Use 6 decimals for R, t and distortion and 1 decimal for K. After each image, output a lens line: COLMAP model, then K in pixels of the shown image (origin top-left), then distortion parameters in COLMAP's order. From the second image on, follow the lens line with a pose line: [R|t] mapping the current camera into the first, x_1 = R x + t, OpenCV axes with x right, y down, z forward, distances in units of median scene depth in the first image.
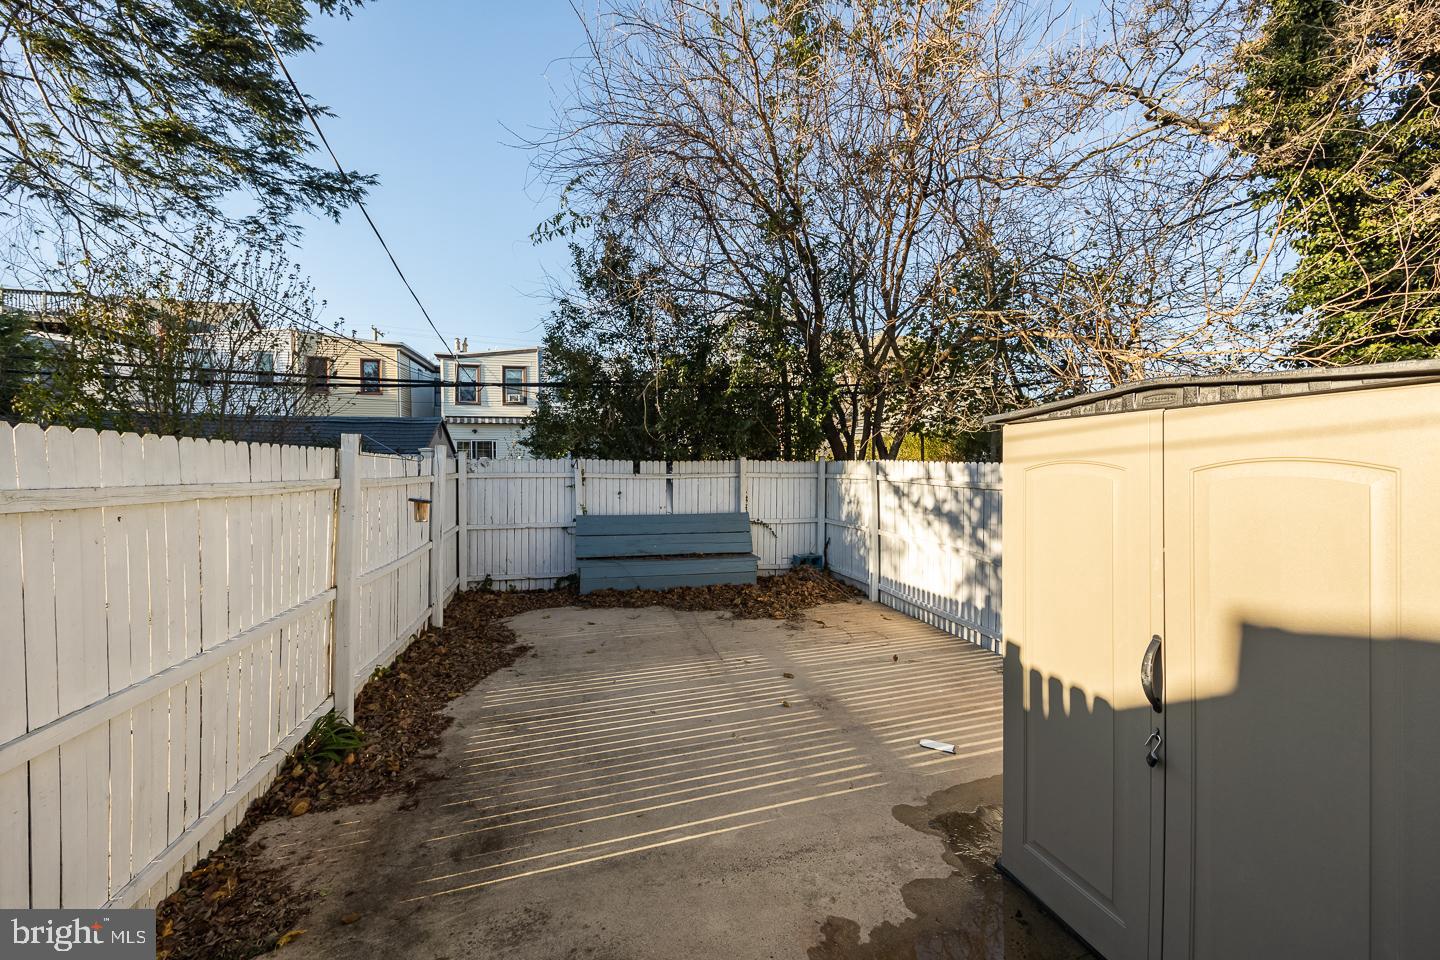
lens RADIAL K [[574.2, 0, 720.0], [0, 574.2, 480.0], [0, 0, 1]] dist [-0.000103, -0.000019]
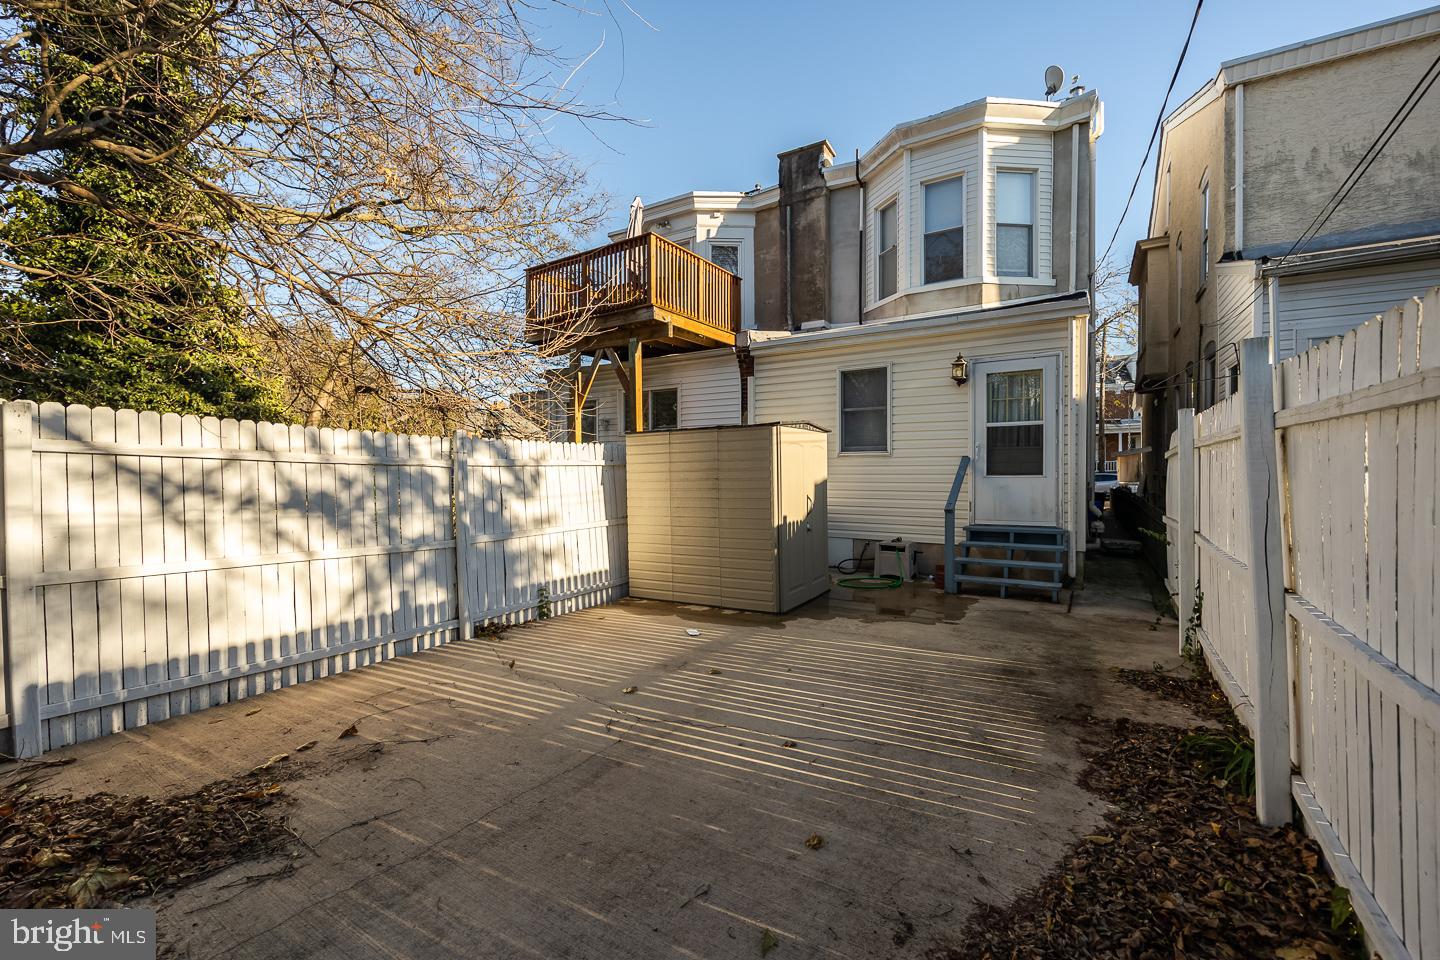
lens RADIAL K [[574.2, 0, 720.0], [0, 574.2, 480.0], [0, 0, 1]] dist [-0.000103, -0.000019]
pose [[-0.683086, 0.000873, 0.730338, -0.593985], [0.022688, 0.999542, 0.020025, 0.037493], [-0.729986, 0.030249, -0.682793, 1.557687]]
